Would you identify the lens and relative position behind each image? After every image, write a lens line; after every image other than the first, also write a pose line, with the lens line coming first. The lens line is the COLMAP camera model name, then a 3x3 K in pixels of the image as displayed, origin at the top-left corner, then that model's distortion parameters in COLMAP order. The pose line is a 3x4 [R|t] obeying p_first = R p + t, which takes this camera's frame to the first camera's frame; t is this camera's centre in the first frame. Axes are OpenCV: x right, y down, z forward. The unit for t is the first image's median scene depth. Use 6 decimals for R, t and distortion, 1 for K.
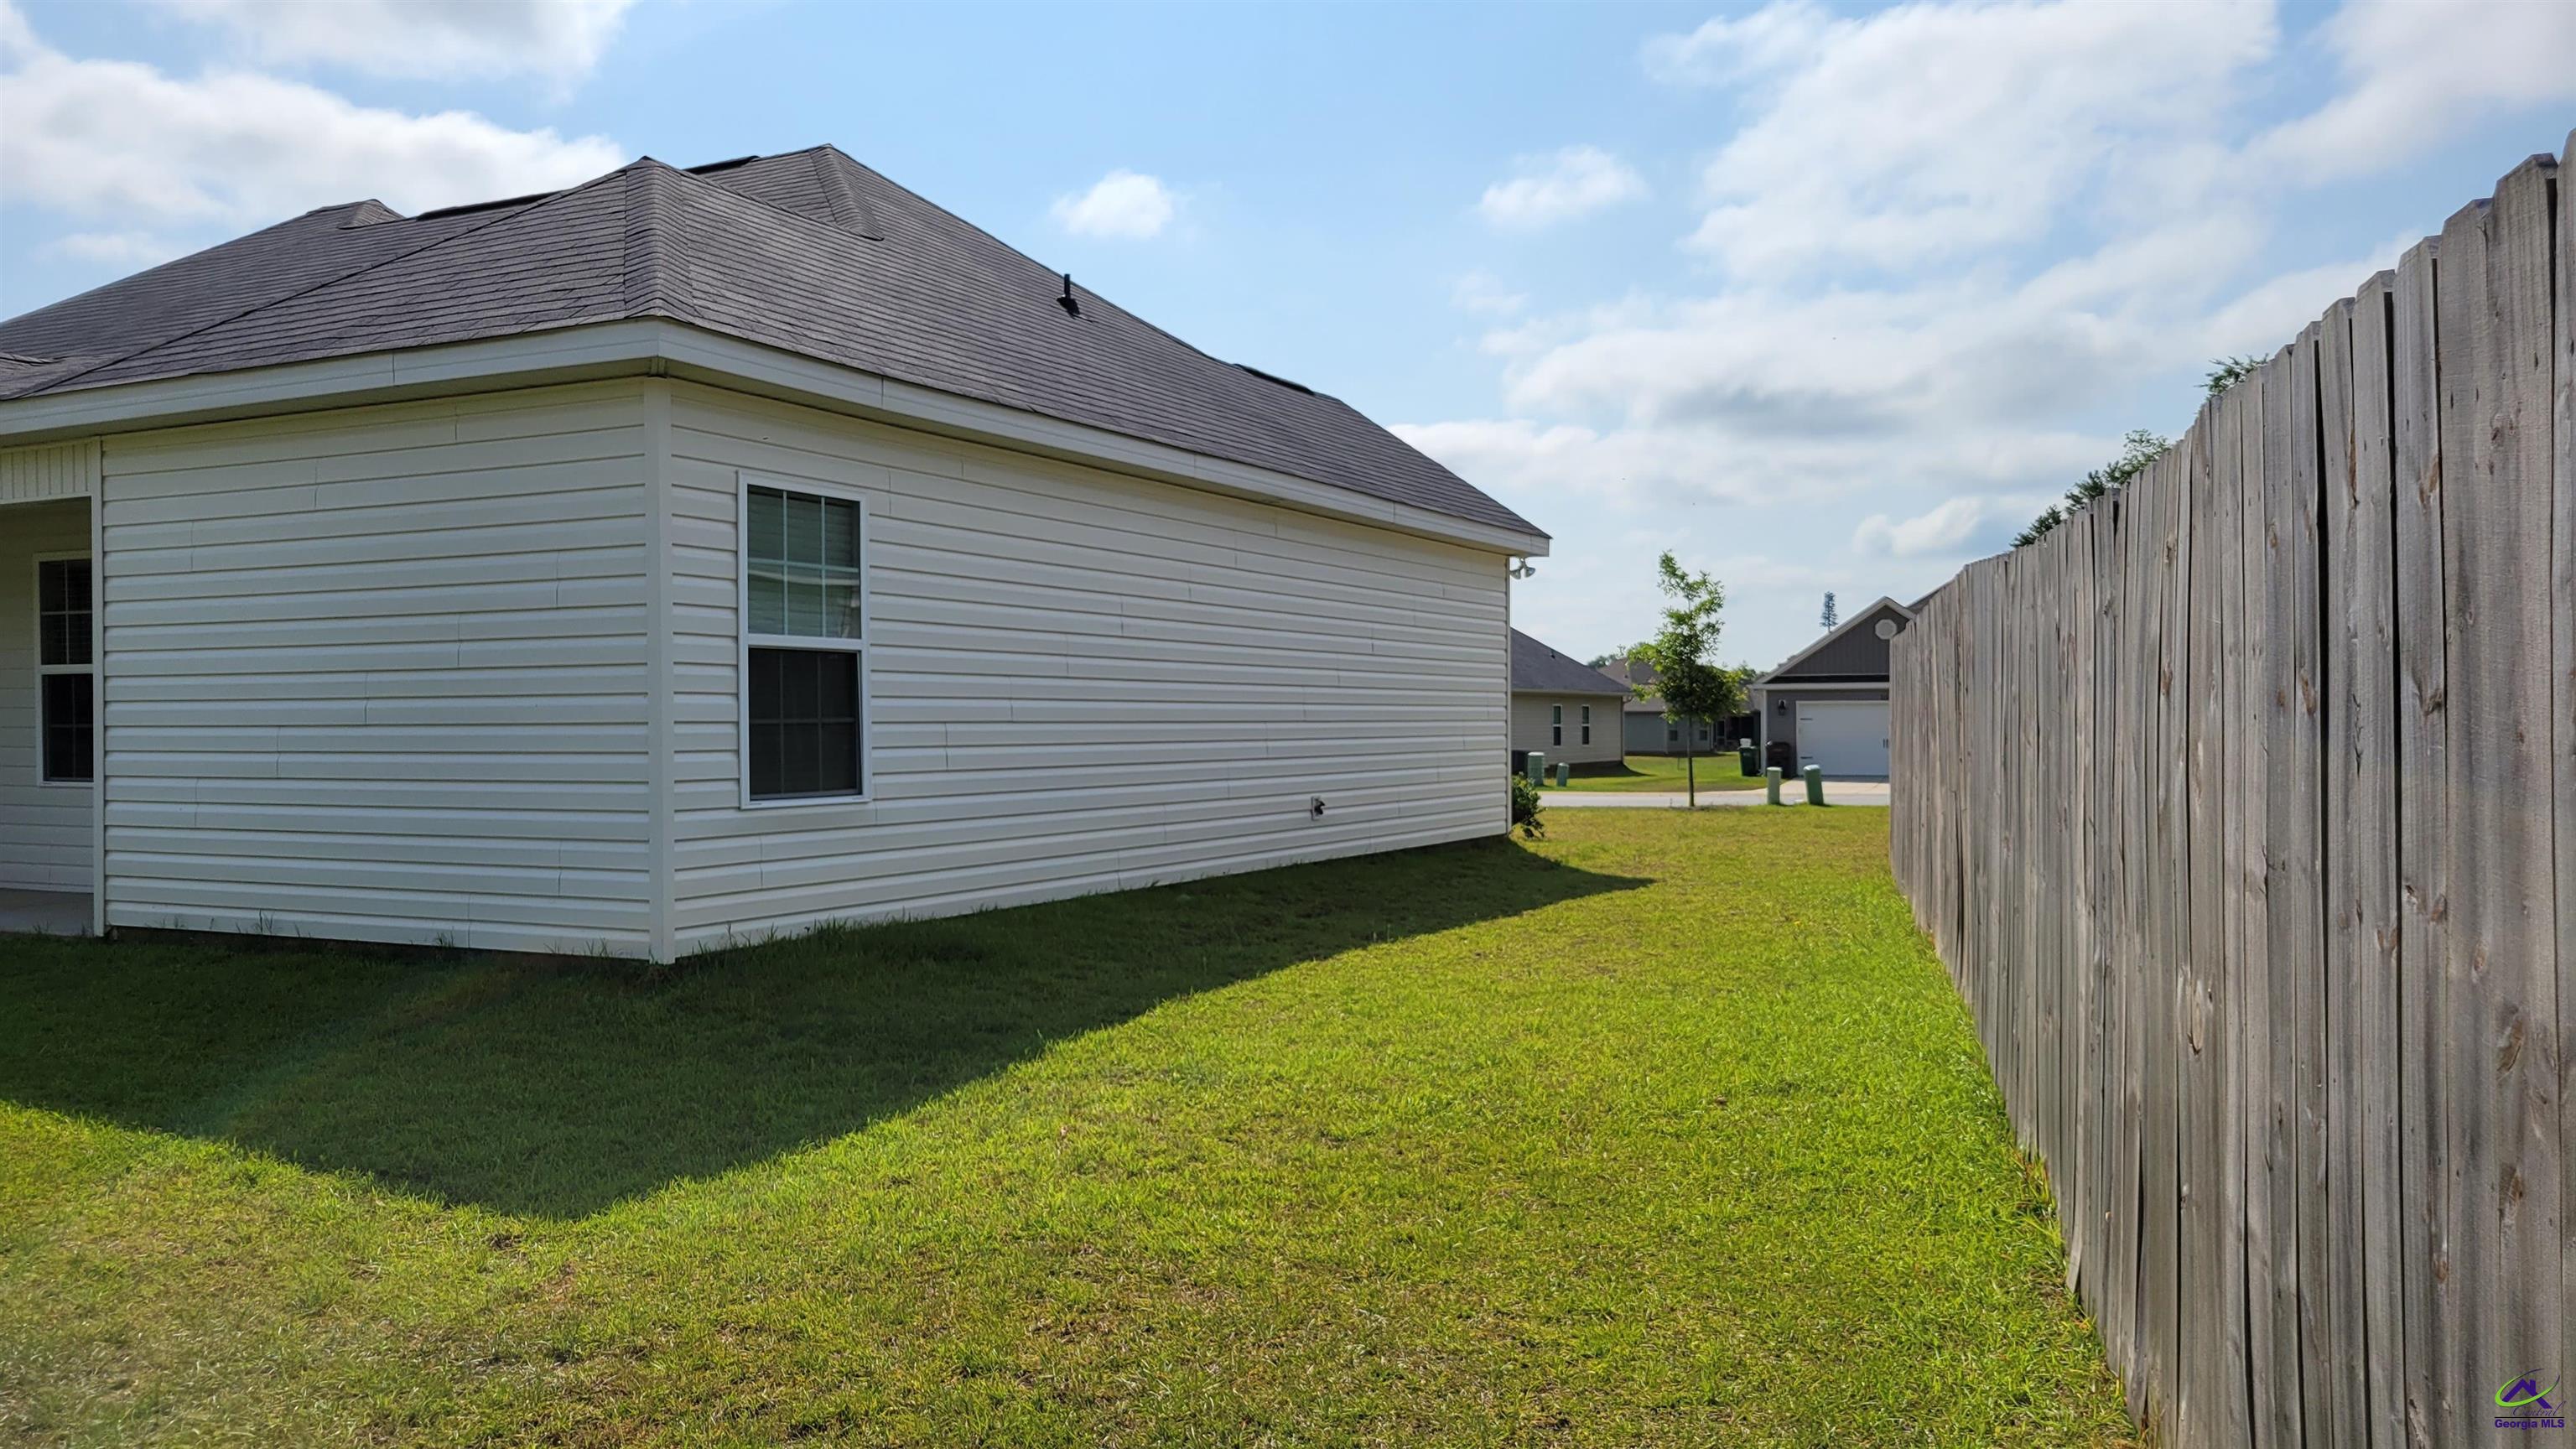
lens RADIAL K [[1927.4, 0, 1295.1], [0, 1927.4, 736.9], [0, 0, 1]] dist [0.041862, -0.030906]
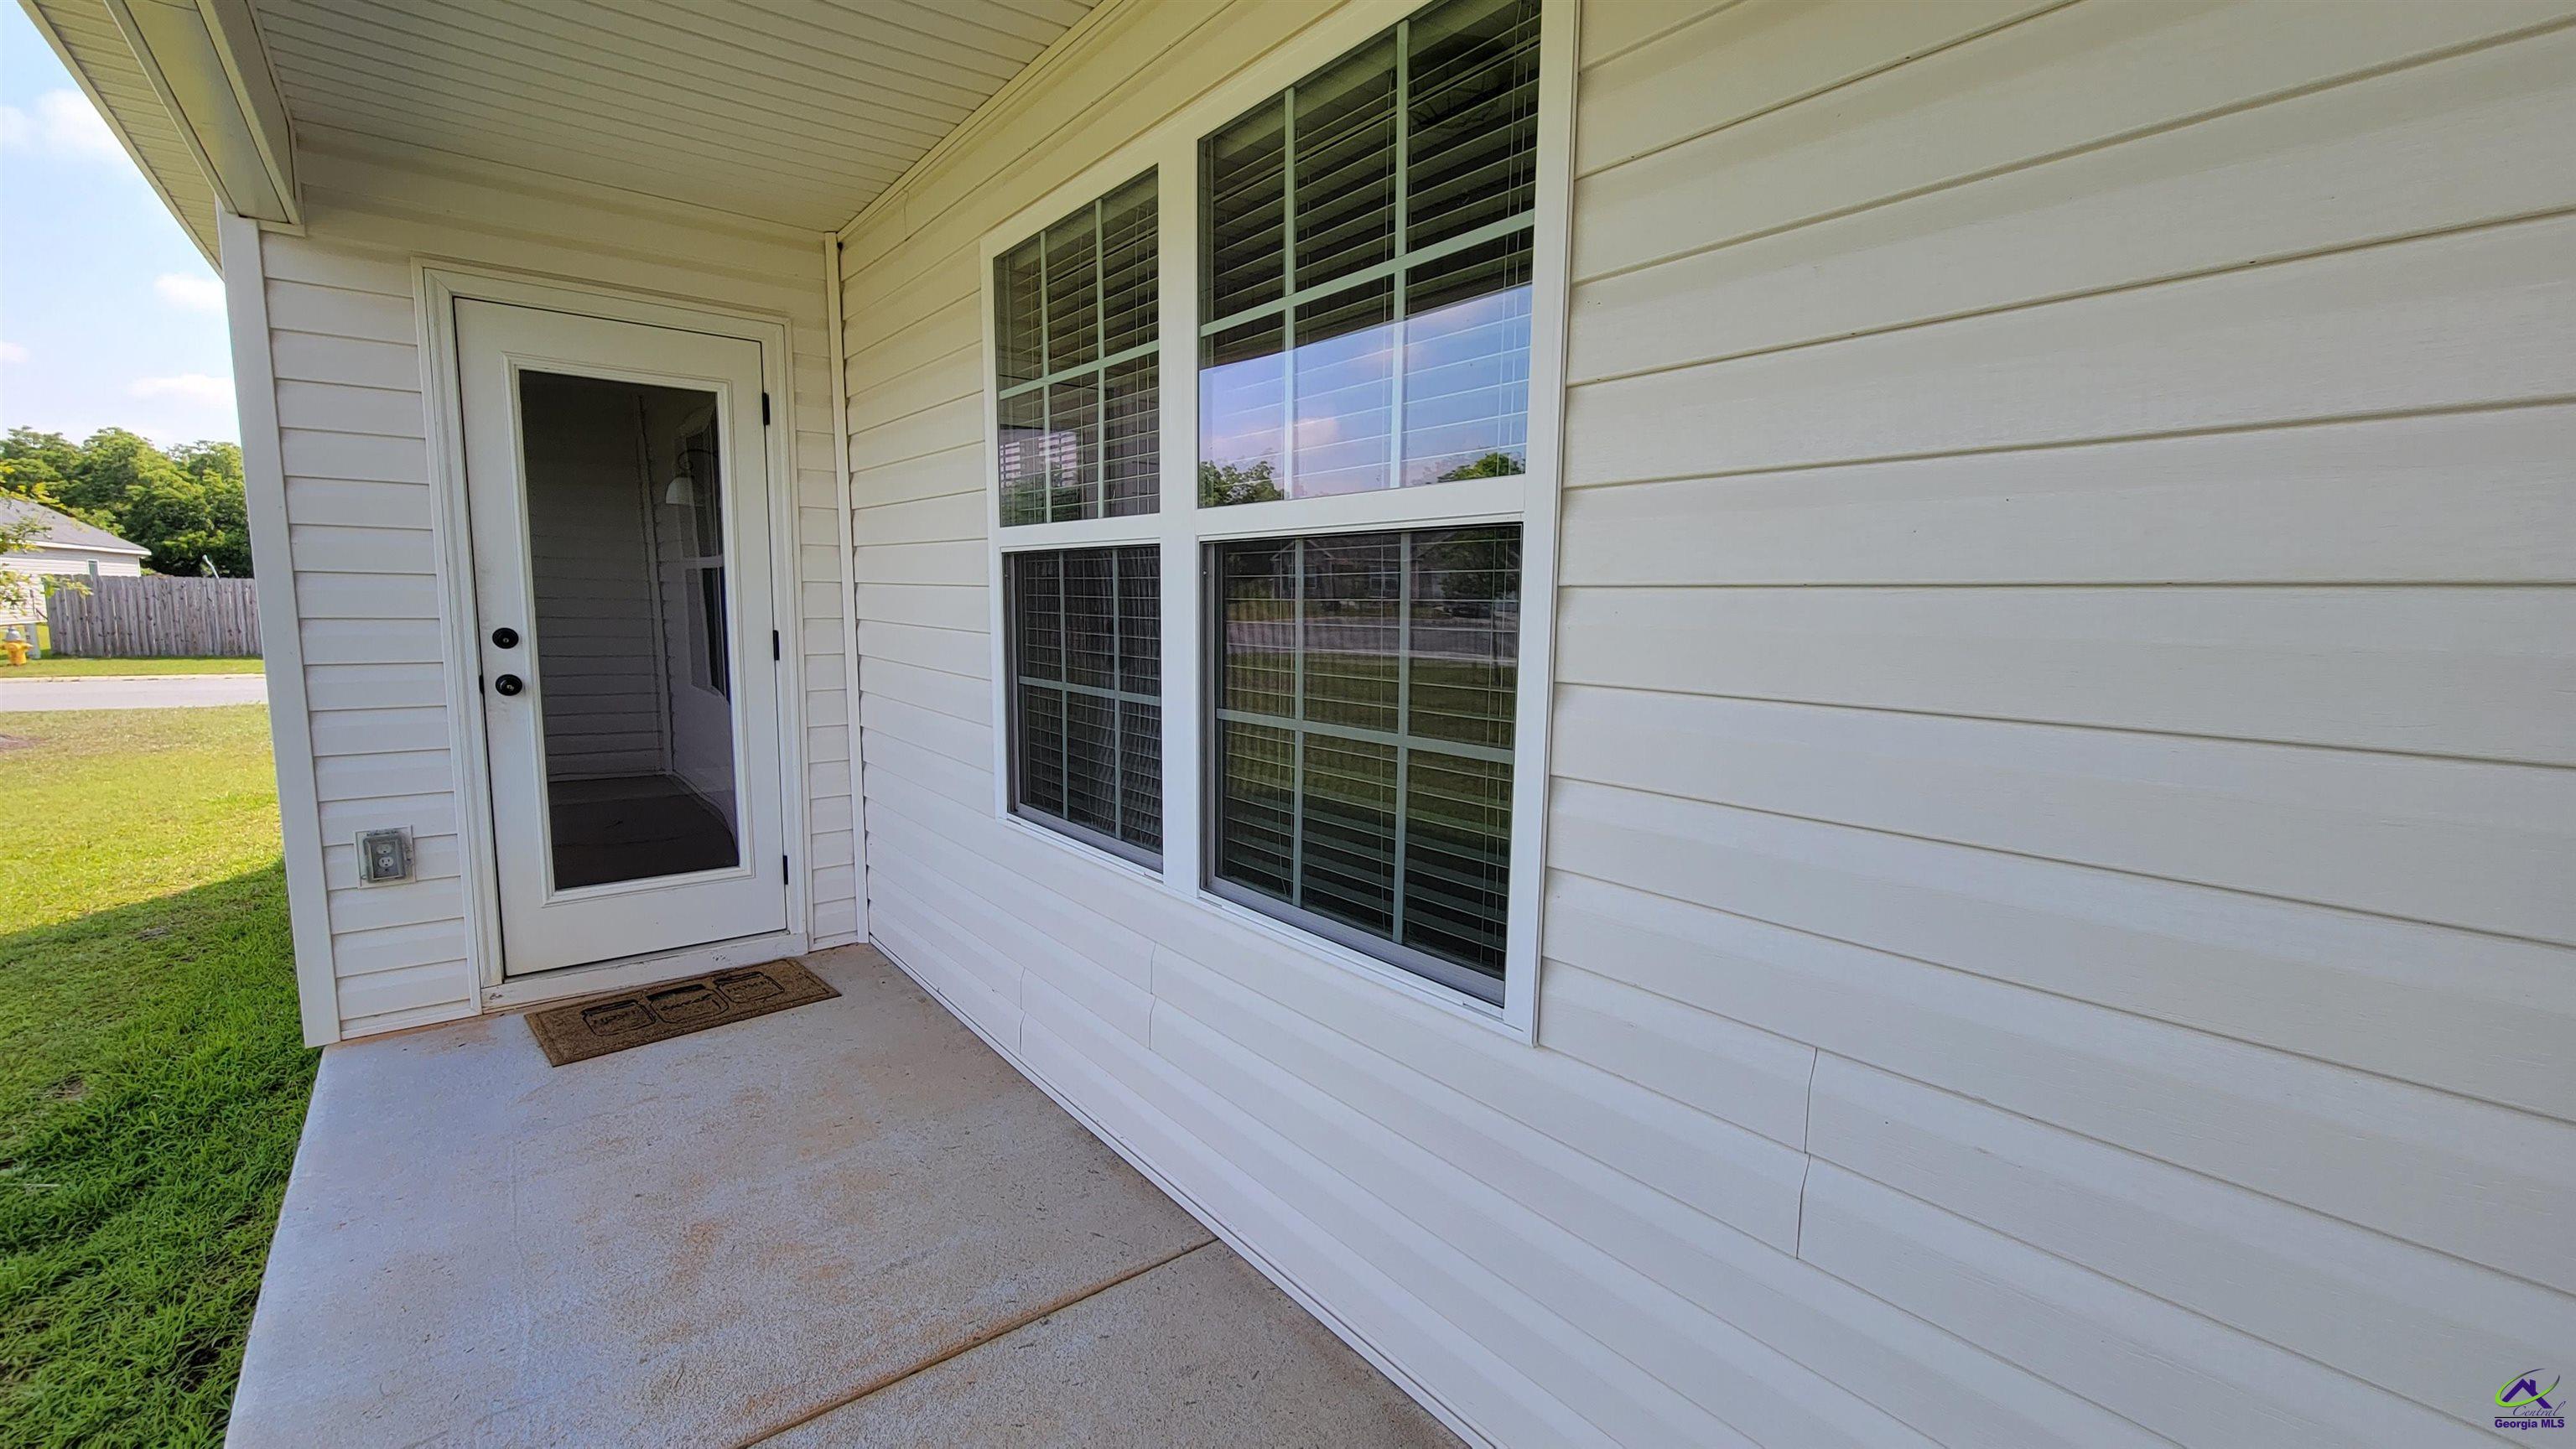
lens RADIAL K [[1033.1, 0, 1271.3], [0, 1033.1, 708.6], [0, 0, 1]] dist [-0.002078, -0.000115]
pose [[0.908281, 0.059333, -0.414131, -0.638353], [-0.021391, 0.995184, 0.095665, -0.027028], [0.417812, -0.078032, 0.905176, 1.054601]]
